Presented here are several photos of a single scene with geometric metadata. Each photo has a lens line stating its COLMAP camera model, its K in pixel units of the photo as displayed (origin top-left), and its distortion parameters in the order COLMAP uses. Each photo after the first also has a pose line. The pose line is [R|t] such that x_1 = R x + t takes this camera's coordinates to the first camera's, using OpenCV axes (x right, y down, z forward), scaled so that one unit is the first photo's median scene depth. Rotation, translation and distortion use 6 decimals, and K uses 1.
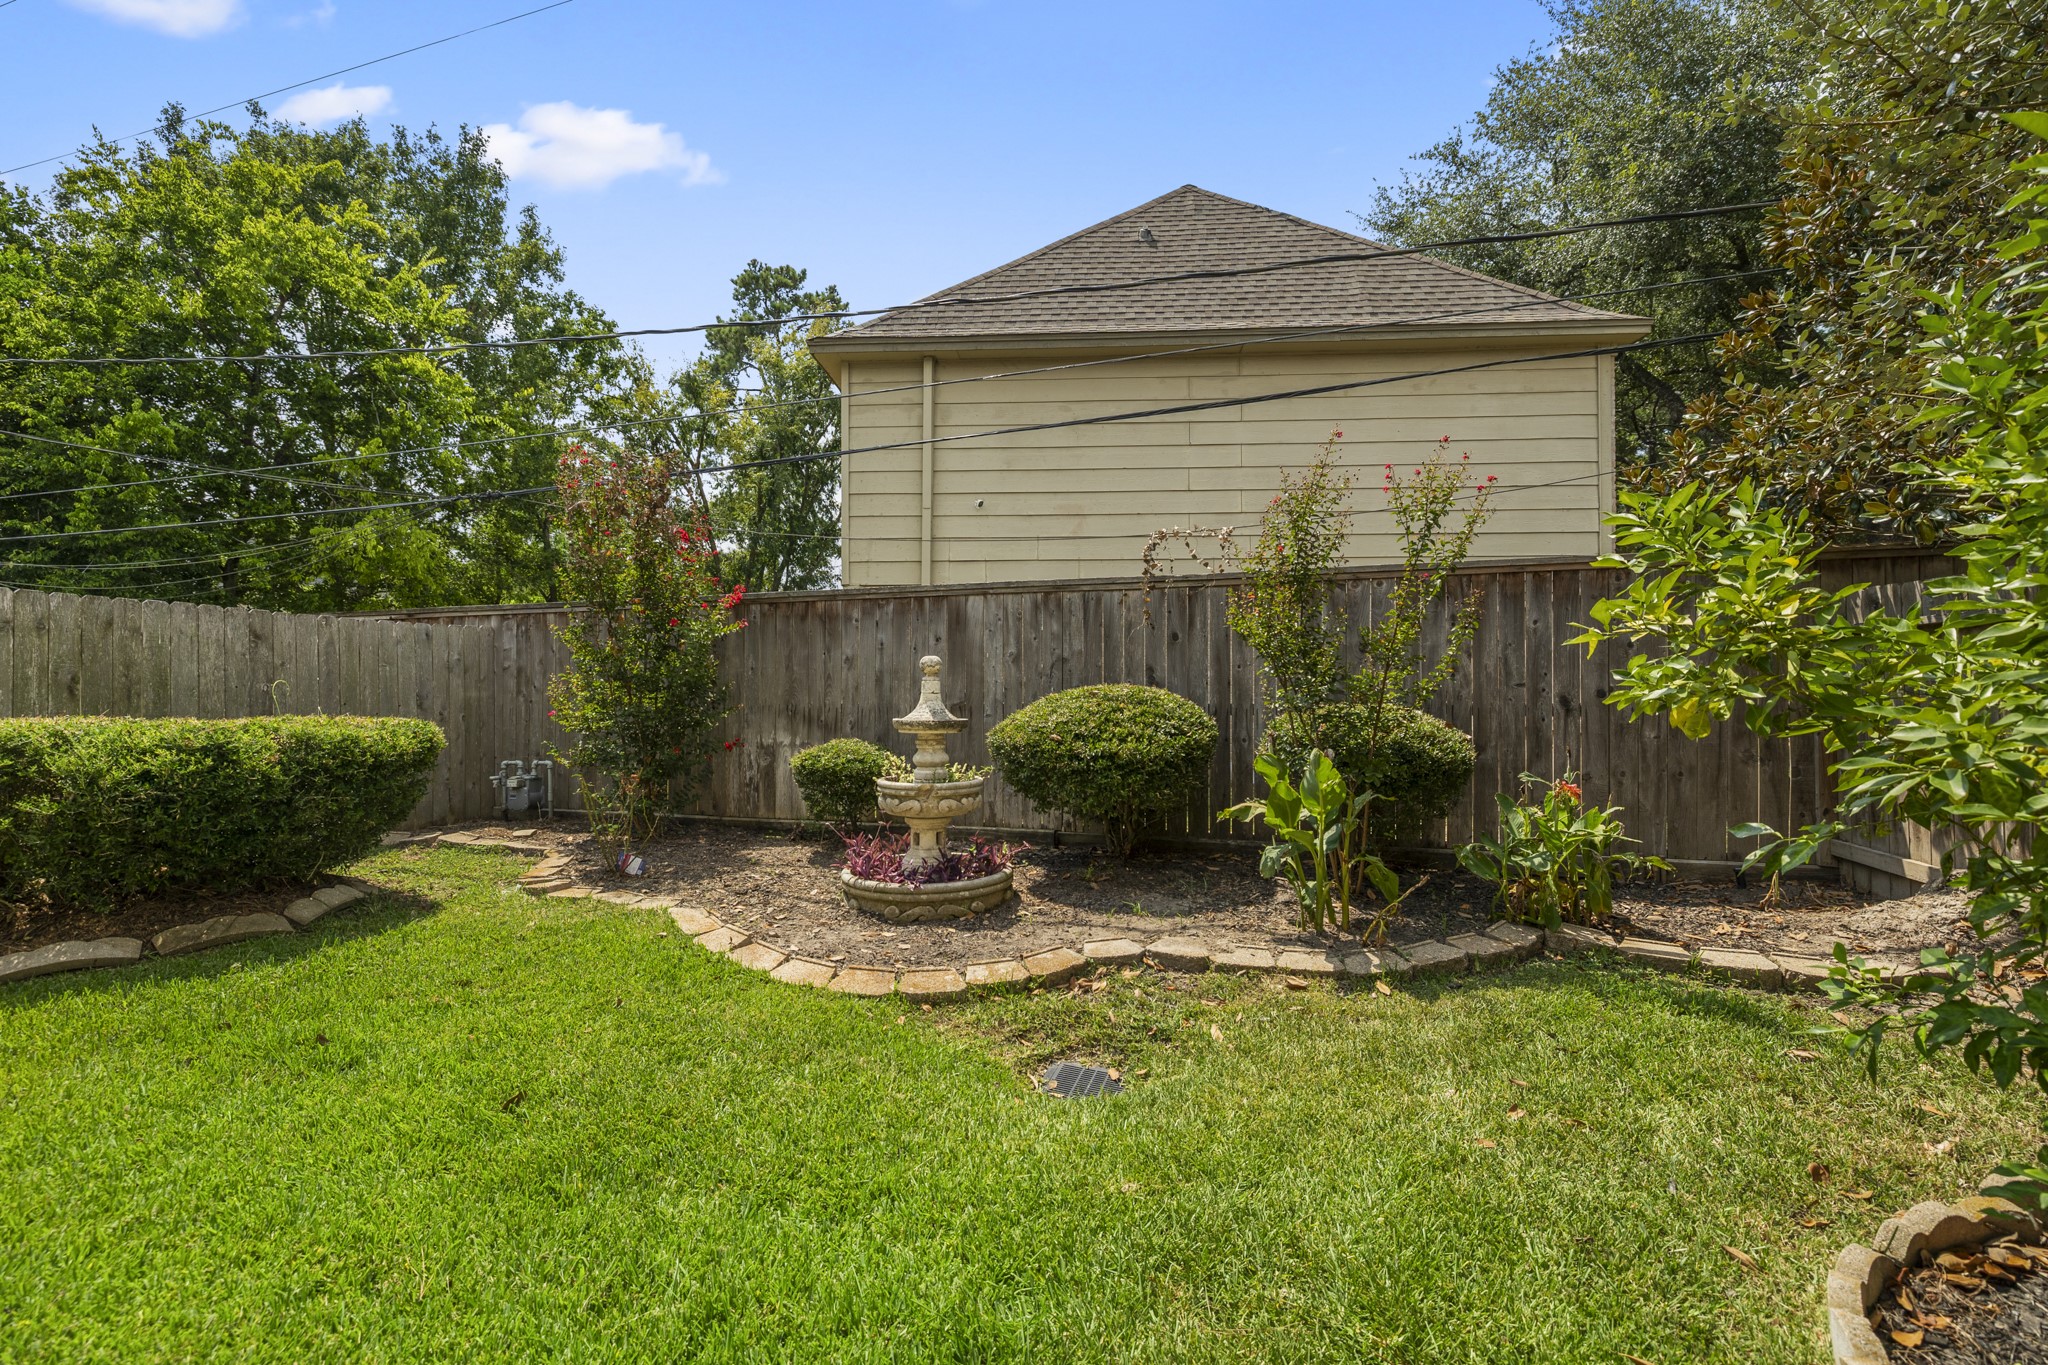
lens RADIAL K [[878.1, 0, 1029.8], [0, 878.1, 692.2], [0, 0, 1]] dist [0.000252, 0.000643]
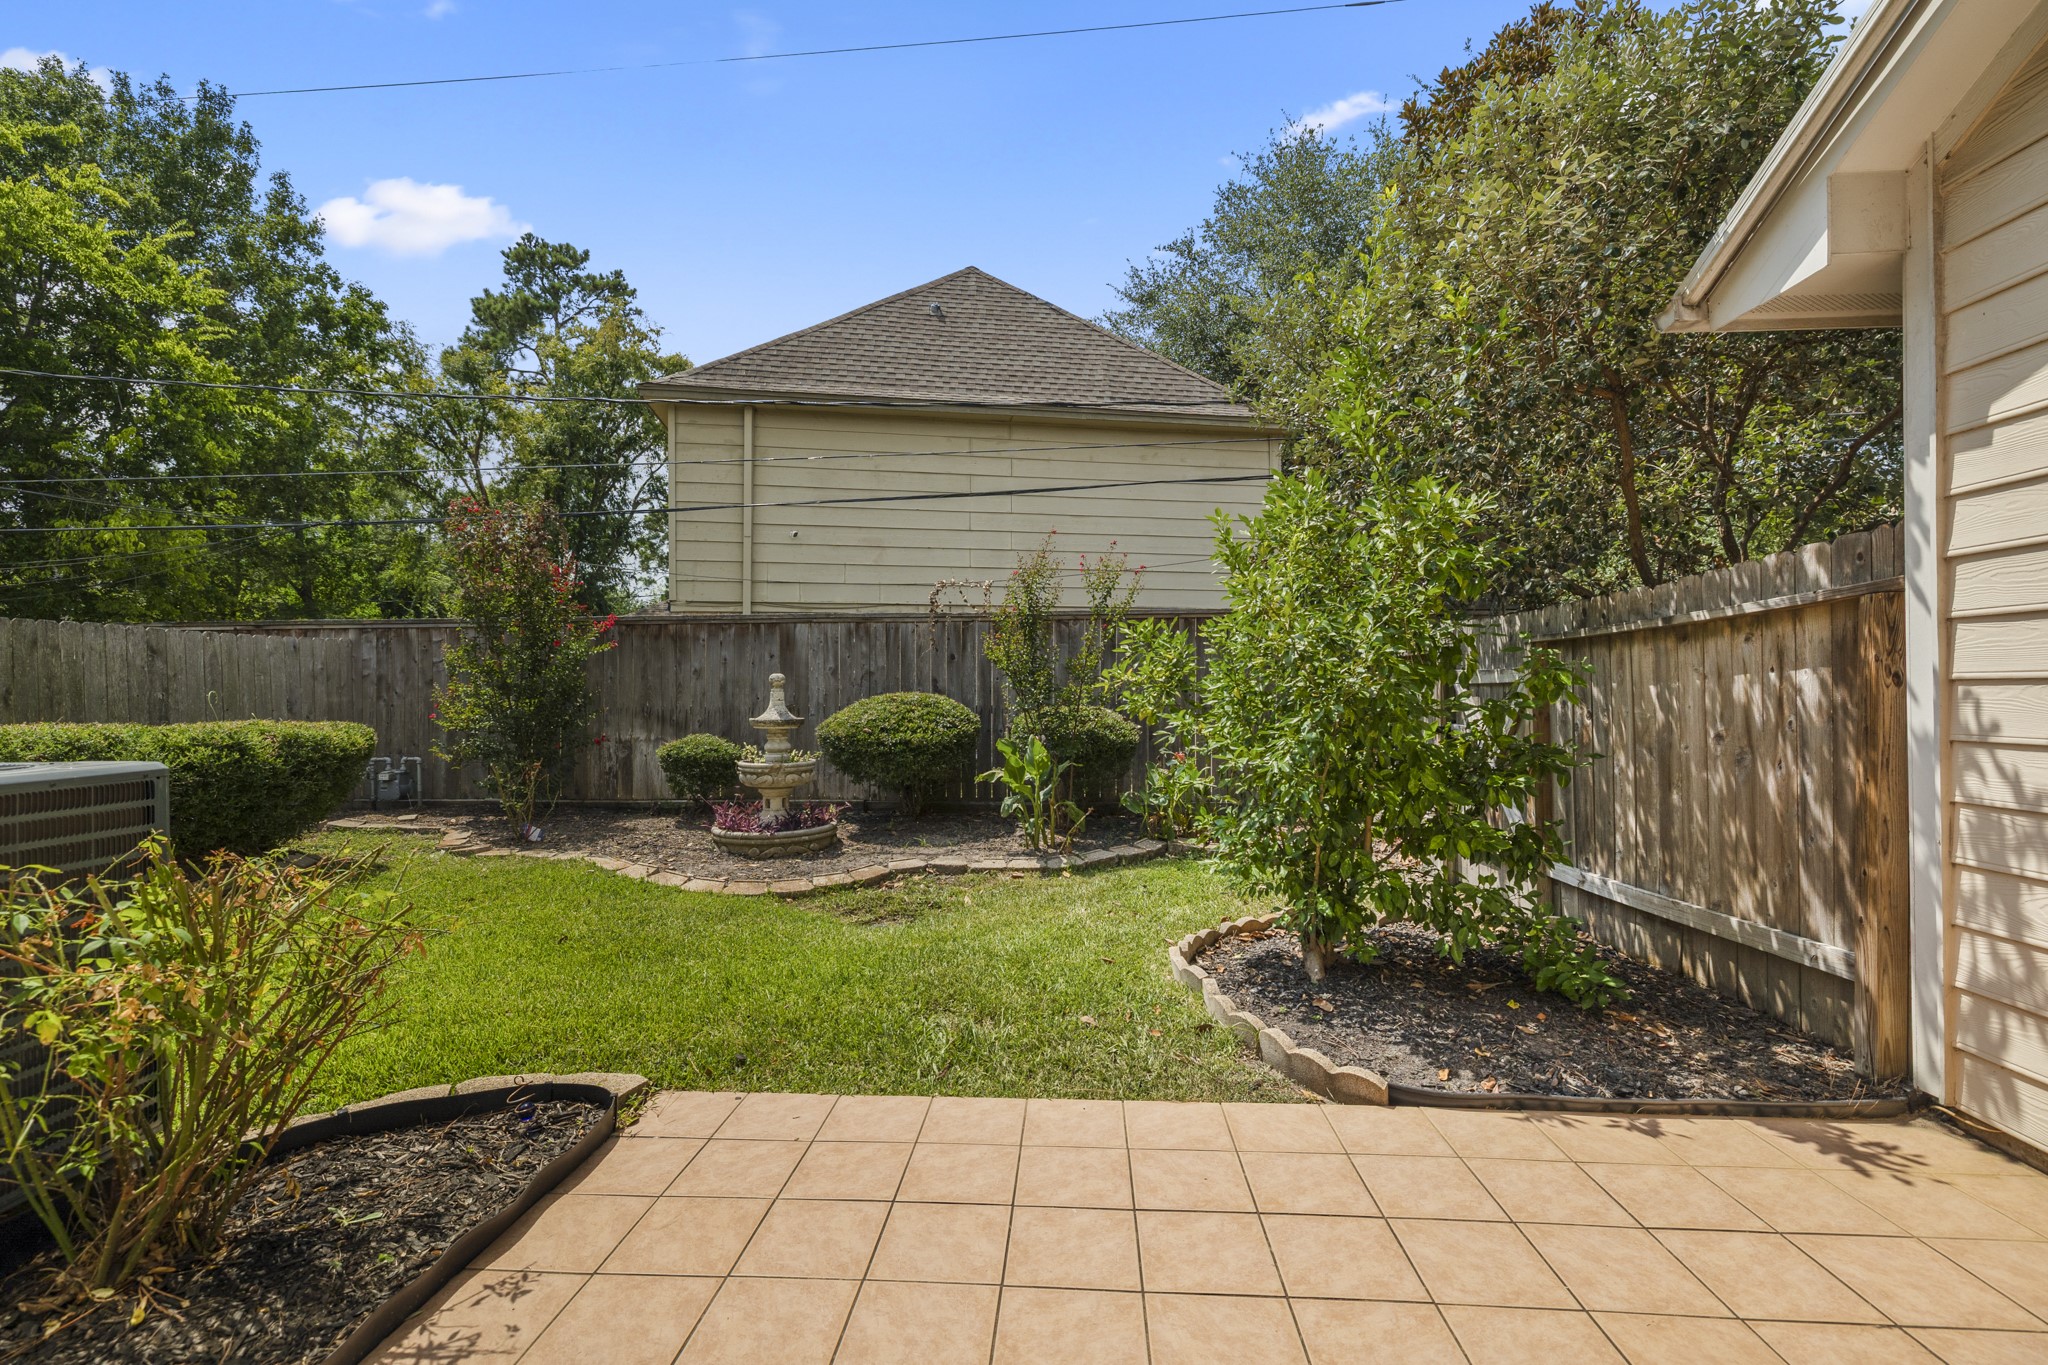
lens RADIAL K [[878.1, 0, 1029.8], [0, 878.1, 692.2], [0, 0, 1]] dist [0.000252, 0.000643]
pose [[0.973833, -0.002869, 0.227245, -0.033762], [0.001648, 0.999983, 0.005561, -0.016512], [-0.227257, -0.005041, 0.973822, -0.408508]]
